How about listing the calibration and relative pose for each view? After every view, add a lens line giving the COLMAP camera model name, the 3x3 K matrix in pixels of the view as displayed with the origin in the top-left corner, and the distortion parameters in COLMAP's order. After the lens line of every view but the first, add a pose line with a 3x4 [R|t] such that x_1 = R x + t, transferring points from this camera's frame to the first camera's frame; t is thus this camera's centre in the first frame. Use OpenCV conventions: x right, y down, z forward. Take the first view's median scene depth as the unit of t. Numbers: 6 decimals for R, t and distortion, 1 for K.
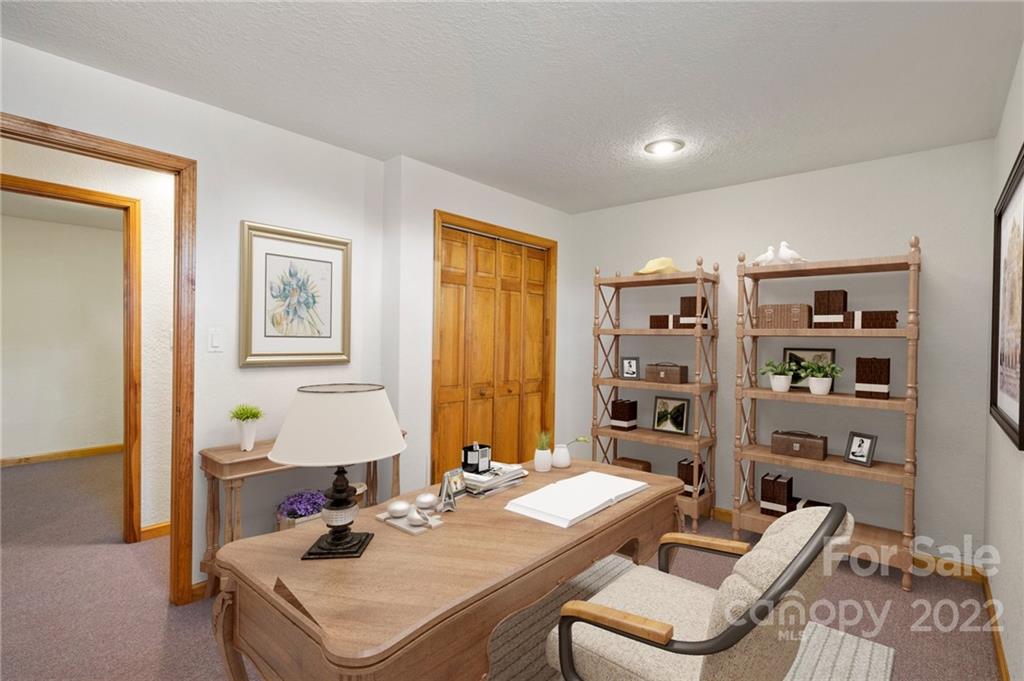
lens RADIAL K [[491.5, 0, 512.4], [0, 491.5, 339.9], [0, 0, 1]] dist [-0.004713, -0.000551]
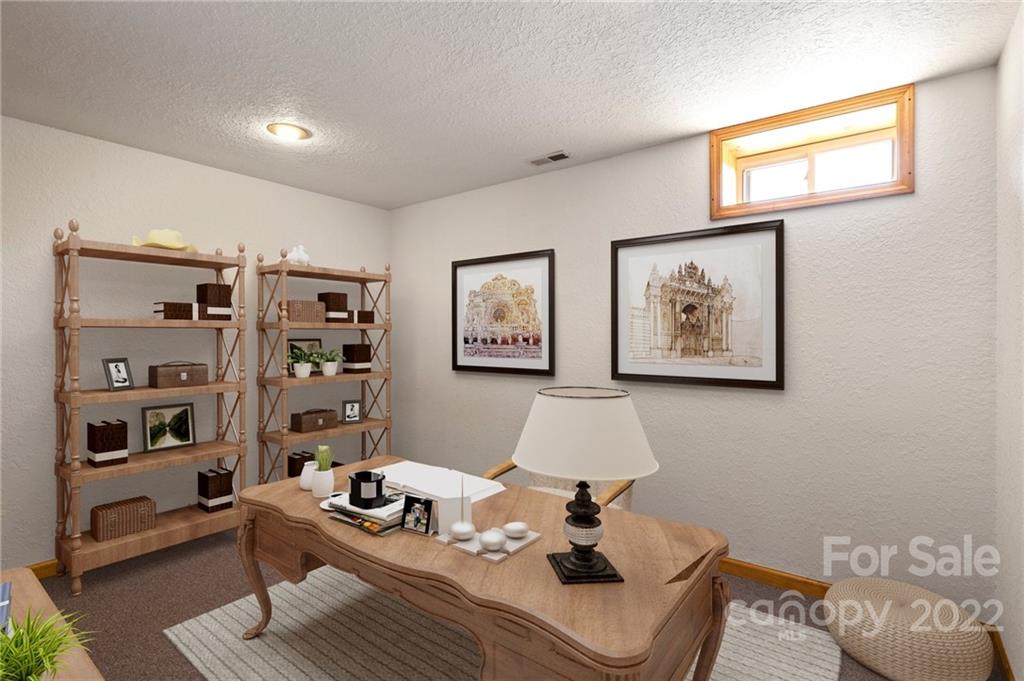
lens RADIAL K [[491.5, 0, 512.2], [0, 491.5, 338.6], [0, 0, 1]] dist [-0.004713, -0.000551]
pose [[-0.058480, -0.025574, 0.997961, -0.596233], [0.003282, 0.999661, 0.025810, -0.012089], [-0.998283, 0.004785, -0.058376, 0.570529]]
